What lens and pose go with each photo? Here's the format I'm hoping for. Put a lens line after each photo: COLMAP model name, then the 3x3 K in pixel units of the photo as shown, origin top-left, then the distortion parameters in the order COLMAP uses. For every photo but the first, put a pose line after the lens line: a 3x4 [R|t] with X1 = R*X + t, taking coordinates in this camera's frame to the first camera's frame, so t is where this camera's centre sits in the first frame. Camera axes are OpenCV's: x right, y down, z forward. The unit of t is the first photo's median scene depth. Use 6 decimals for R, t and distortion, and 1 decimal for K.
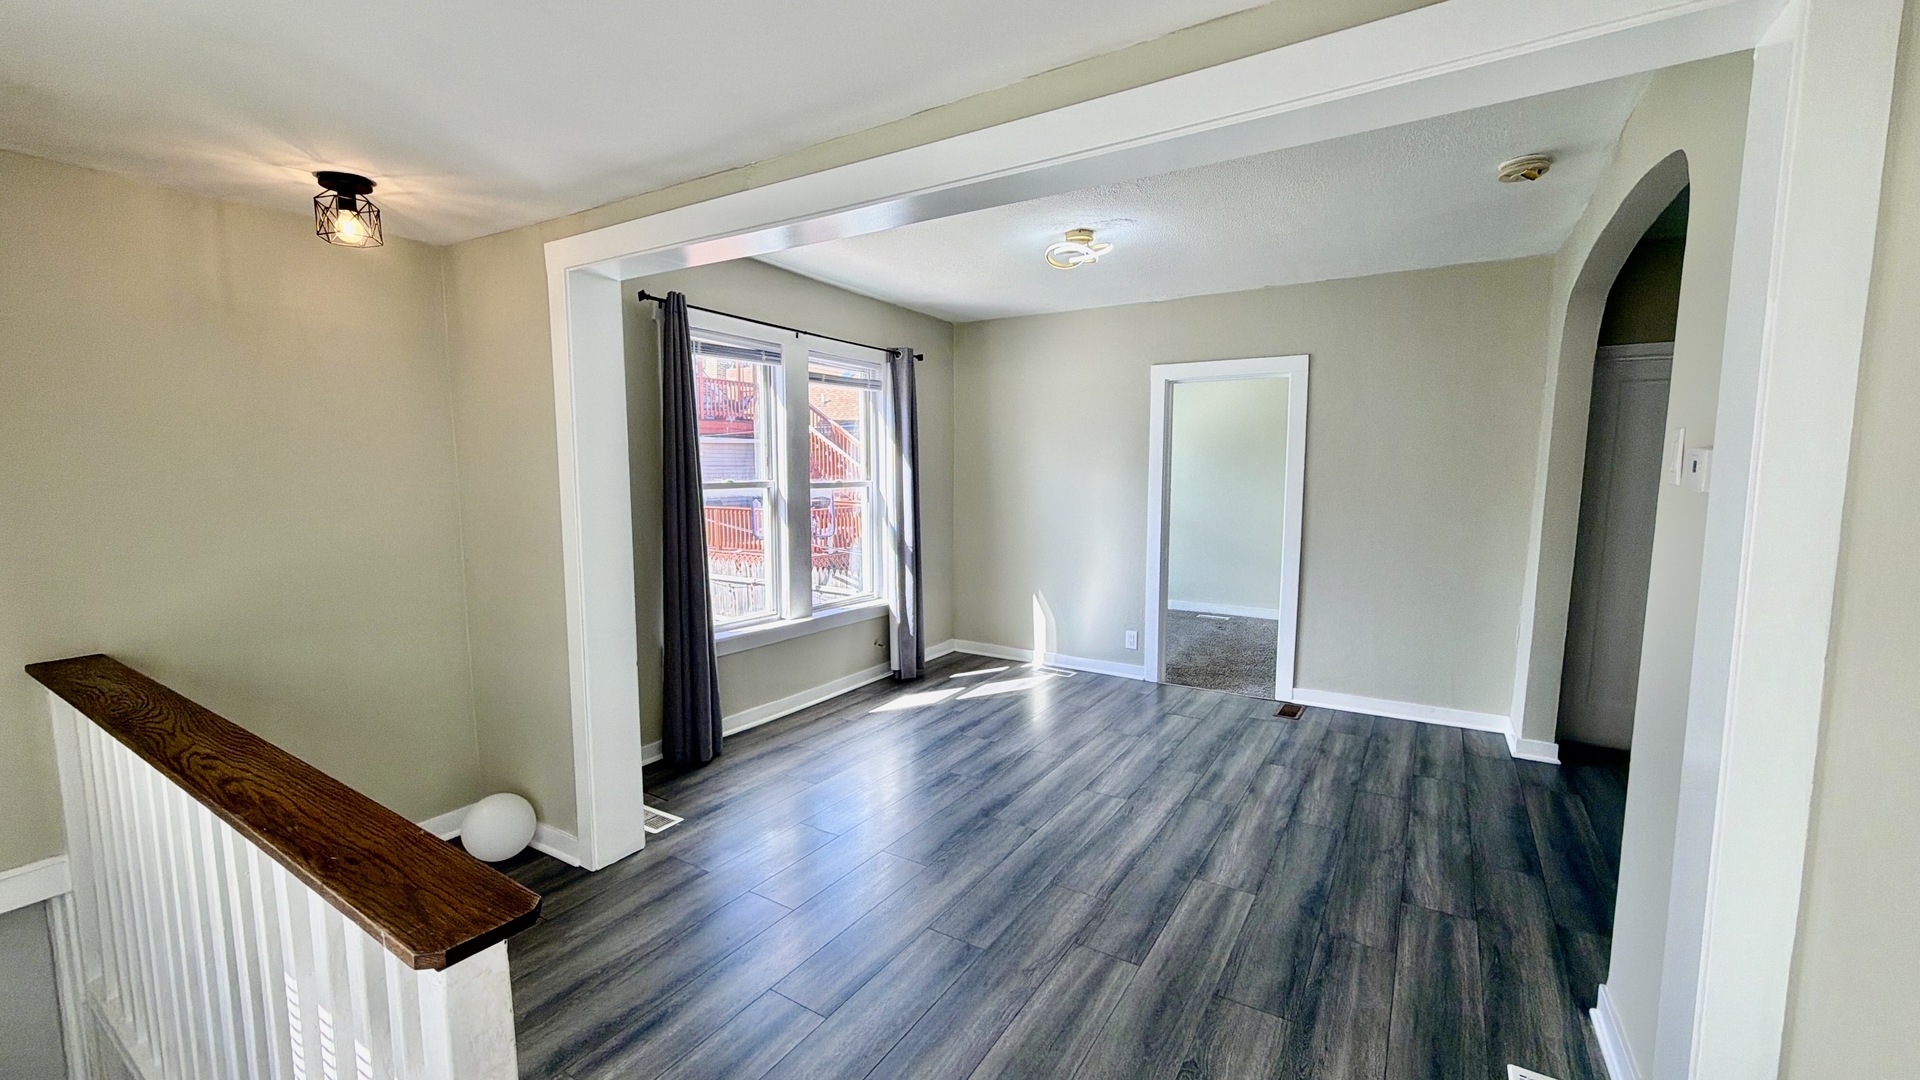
lens RADIAL K [[767.7, 0, 952.0], [0, 767.7, 543.9], [0, 0, 1]] dist [-0.021765, -0.000065]
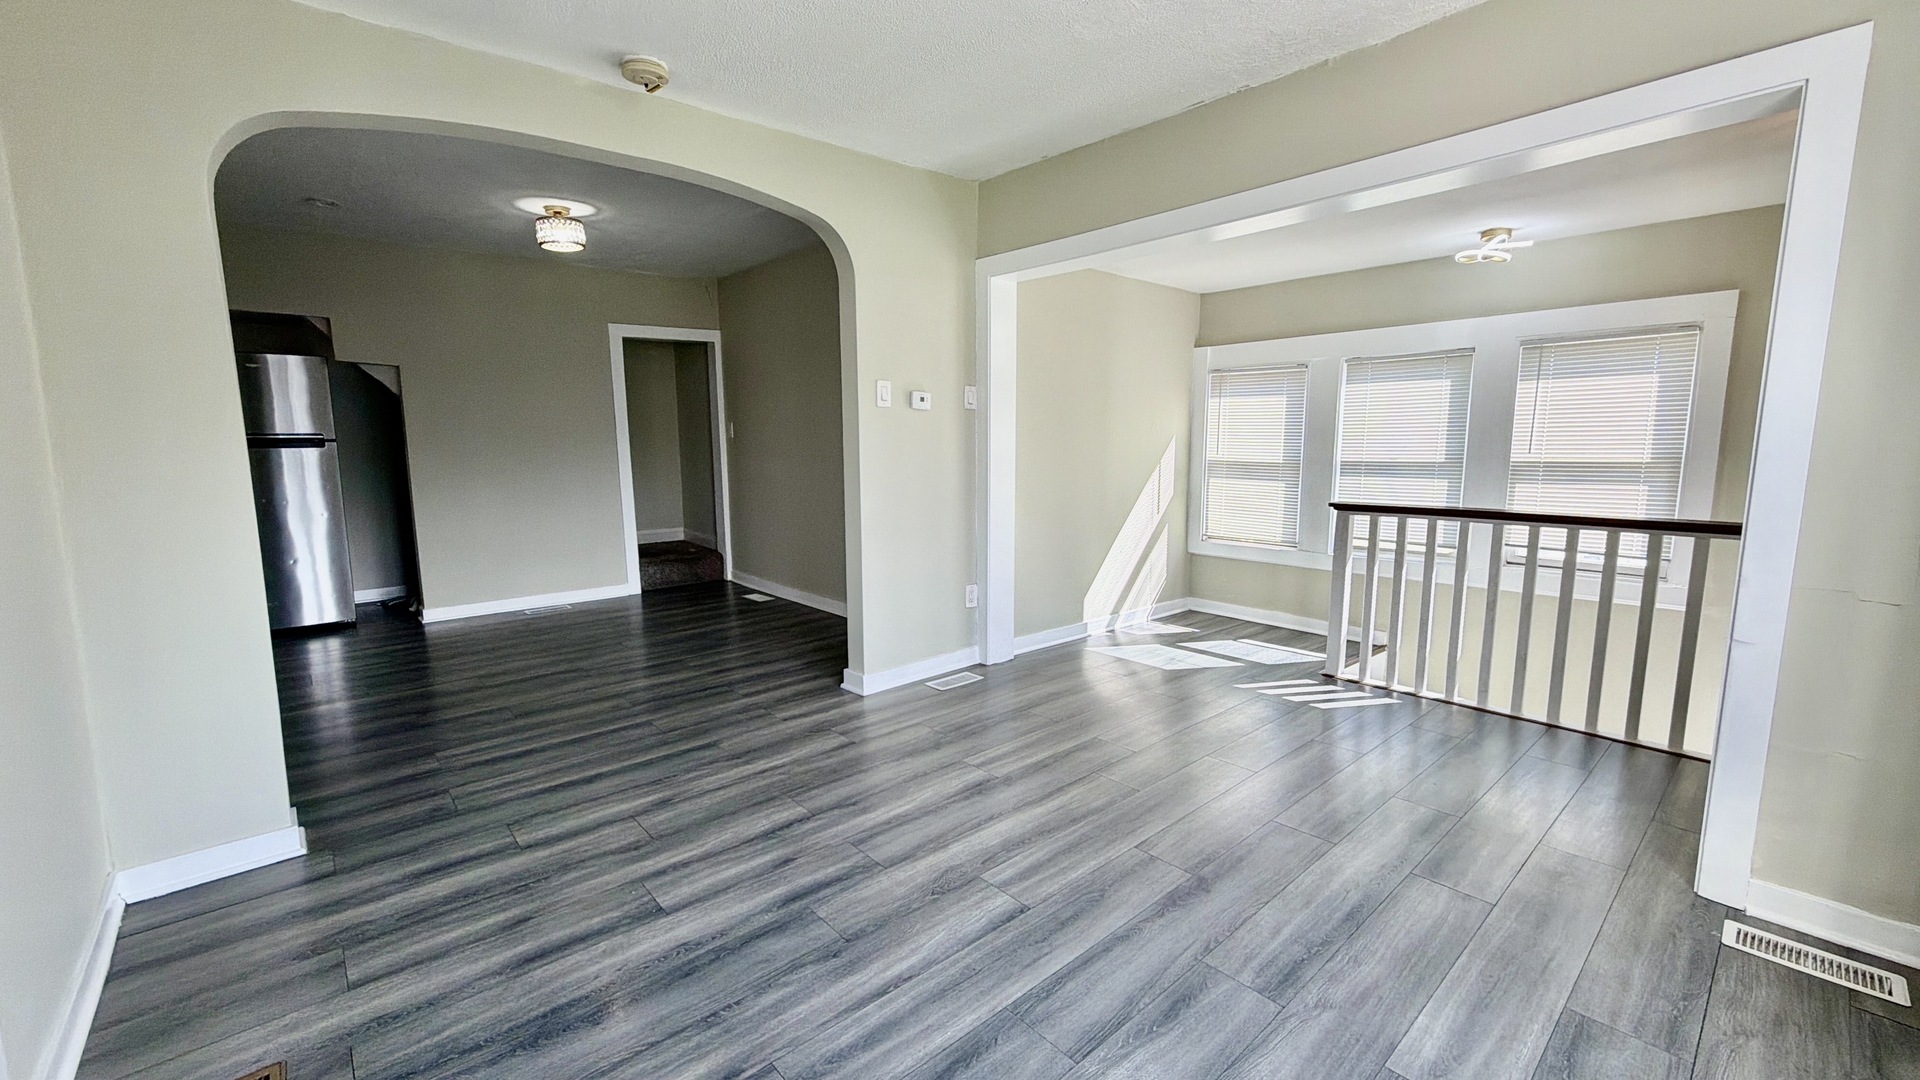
lens RADIAL K [[767.7, 0, 950.8], [0, 767.7, 539.4], [0, 0, 1]] dist [-0.021765, -0.000065]
pose [[-0.959781, -0.032714, 0.278836, 0.079256], [0.032884, 0.973251, 0.227378, -0.112661], [-0.278816, 0.227402, -0.933033, 1.640969]]
